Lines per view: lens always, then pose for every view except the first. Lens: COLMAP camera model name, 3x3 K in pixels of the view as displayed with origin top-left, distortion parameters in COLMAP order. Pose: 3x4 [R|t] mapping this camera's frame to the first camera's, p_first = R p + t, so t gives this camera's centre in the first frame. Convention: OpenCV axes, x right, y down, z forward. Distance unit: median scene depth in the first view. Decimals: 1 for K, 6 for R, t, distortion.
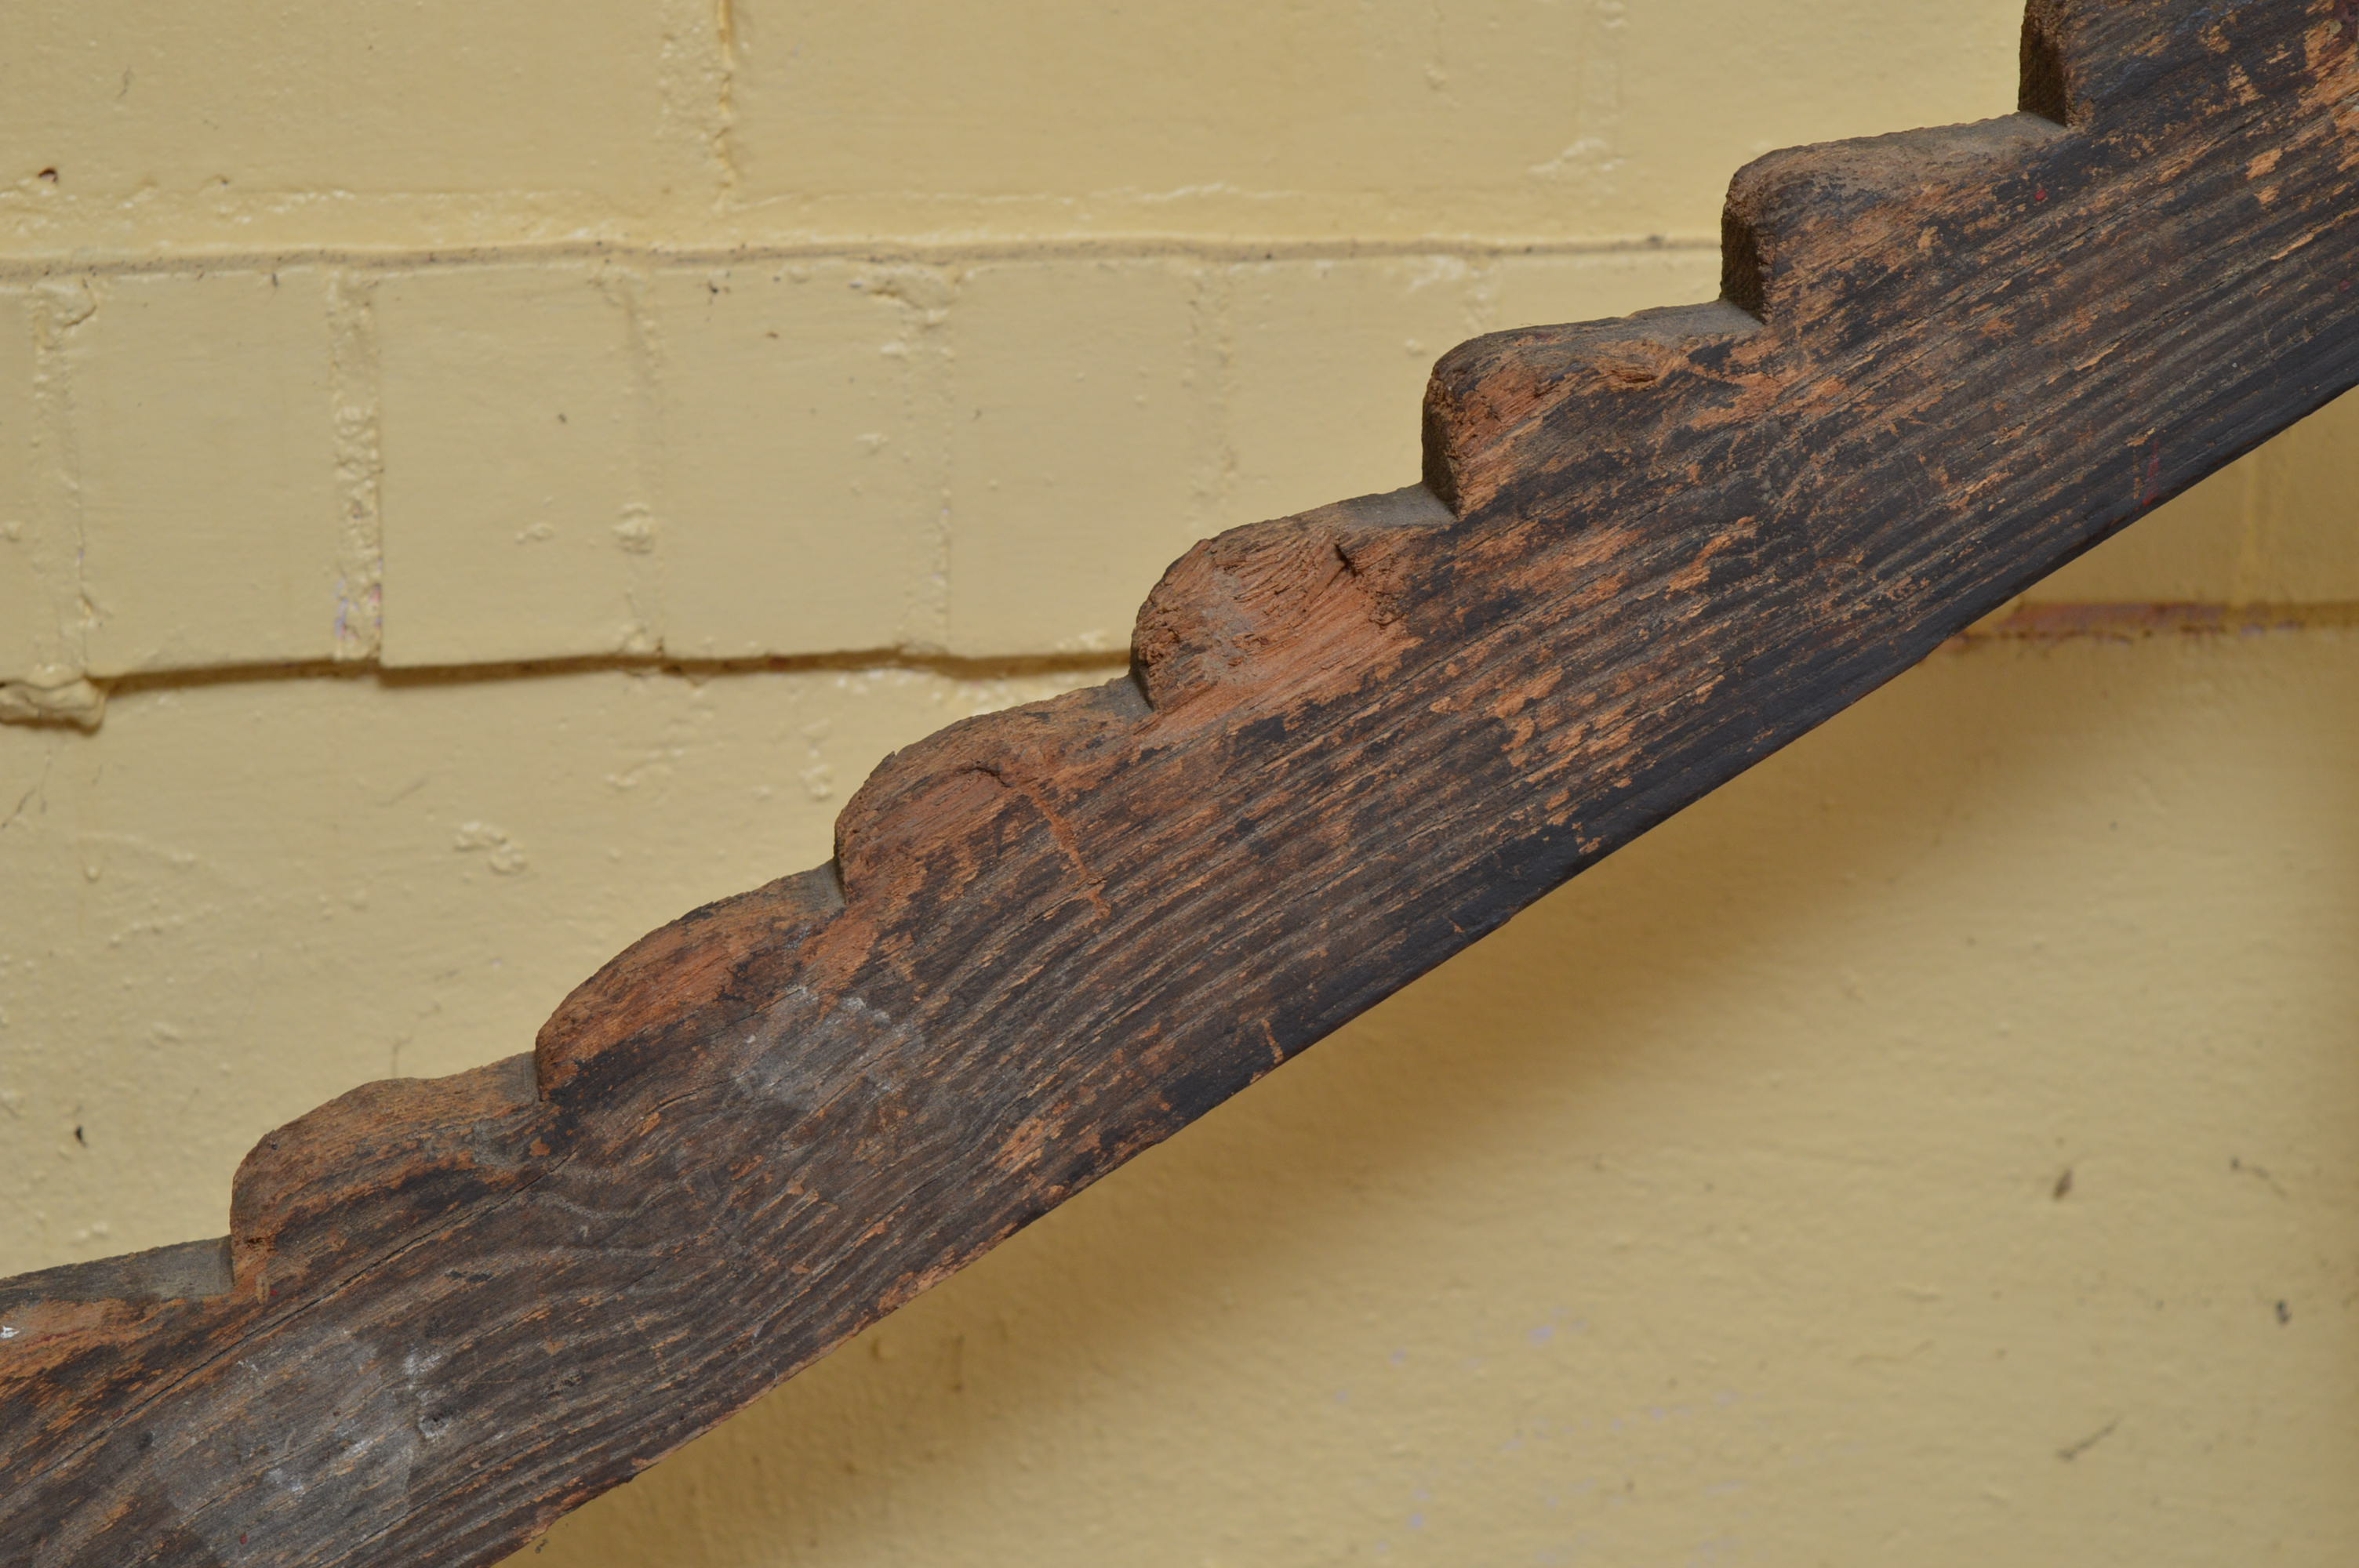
lens RADIAL K [[5418.4, 0, 1166.0], [0, 5418.4, 780.2], [0, 0, 1]] dist [0.060970, 0.000000]
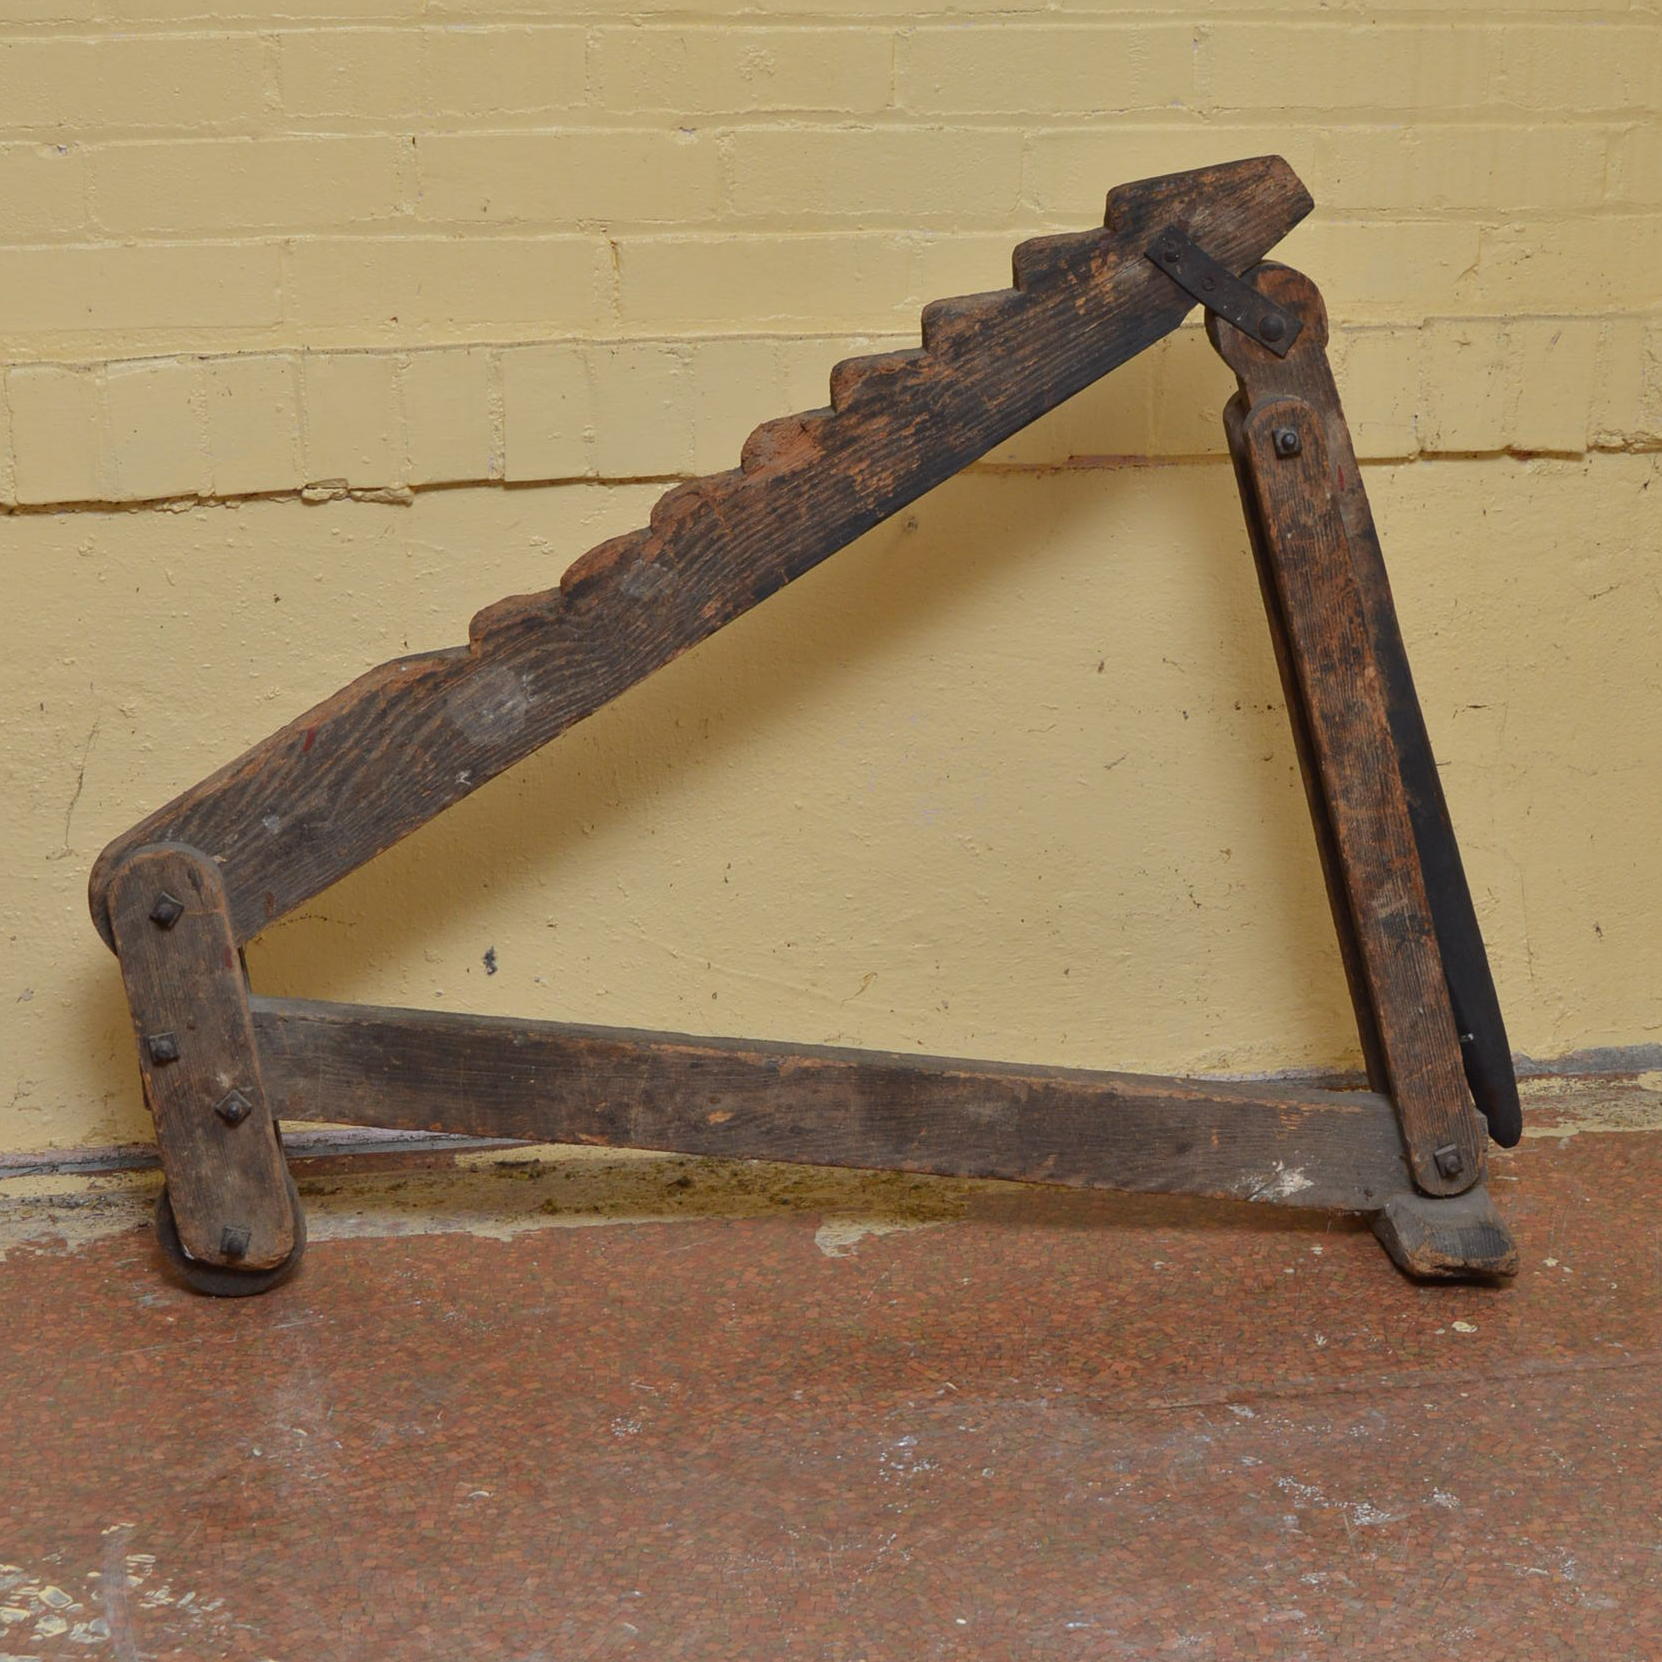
lens RADIAL K [[3442.2, 0, 836.8], [0, 3442.2, 828.8], [0, 0, 1]] dist [-0.059049, 0.000000]
pose [[0.999460, -0.014840, -0.029315, 0.109727], [0.015921, 0.999188, 0.037000, 0.124219], [0.028743, -0.037447, 0.998885, -1.079061]]
